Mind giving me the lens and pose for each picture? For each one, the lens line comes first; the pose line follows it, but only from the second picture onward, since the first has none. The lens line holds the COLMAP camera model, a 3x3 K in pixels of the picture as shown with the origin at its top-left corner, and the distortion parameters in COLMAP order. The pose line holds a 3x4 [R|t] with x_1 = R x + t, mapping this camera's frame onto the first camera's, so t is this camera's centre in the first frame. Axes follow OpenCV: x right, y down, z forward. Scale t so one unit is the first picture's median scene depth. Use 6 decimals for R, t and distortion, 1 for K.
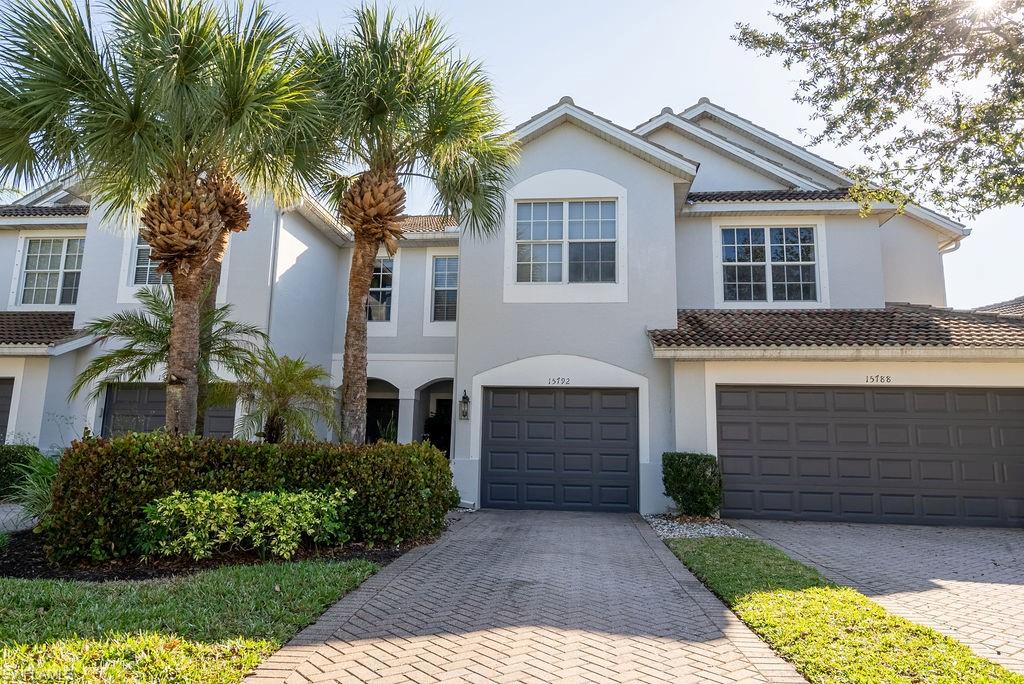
lens RADIAL K [[693.6, 0, 512.0], [0, 693.6, 342.0], [0, 0, 1]] dist [0.001948, 0.000609]
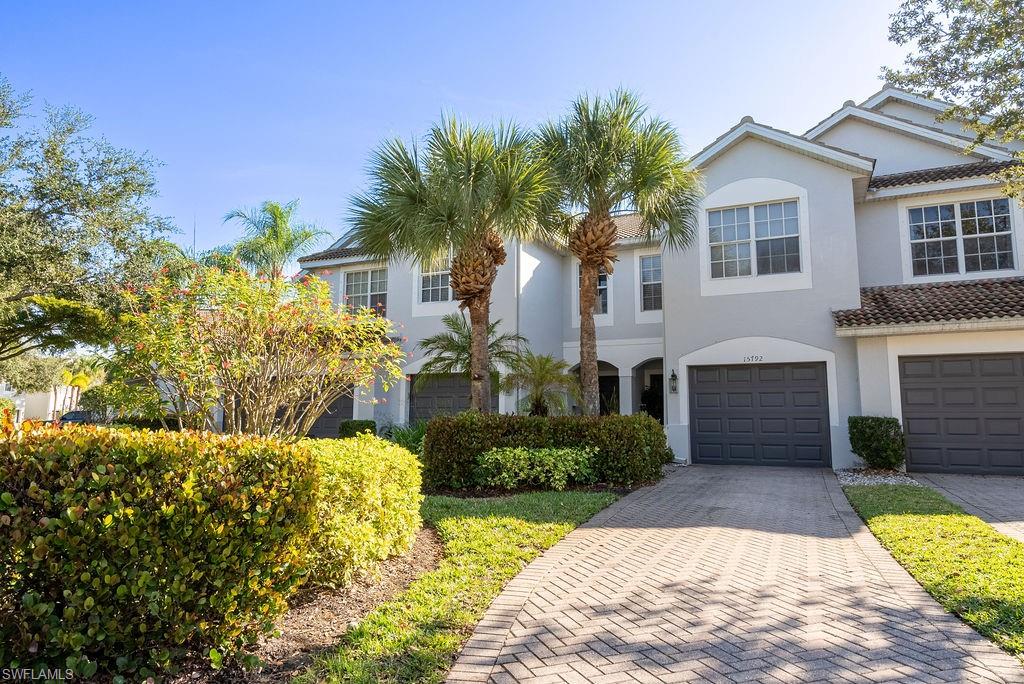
lens RADIAL K [[654.6, 0, 506.8], [0, 654.6, 343.4], [0, 0, 1]] dist [0.003582, 0.000650]
pose [[0.947742, -0.055636, -0.314150, 0.022246], [0.069361, 0.997056, 0.032672, -0.037958], [0.311408, -0.052755, 0.948811, -0.212339]]
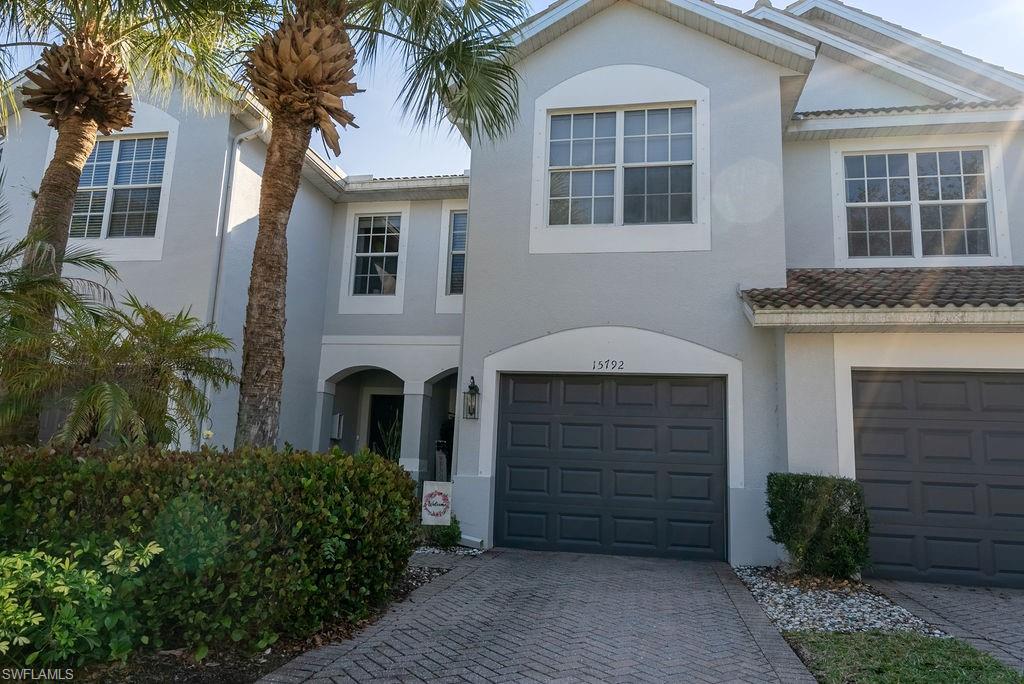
lens RADIAL K [[714.7, 0, 512.0], [0, 714.7, 342.0], [0, 0, 1]] dist [0.006824, 0.000445]
pose [[0.995993, 0.004171, -0.089333, 0.037065], [-0.005052, 0.999941, -0.009649, 0.042173], [0.089287, 0.010062, 0.995955, 0.294008]]
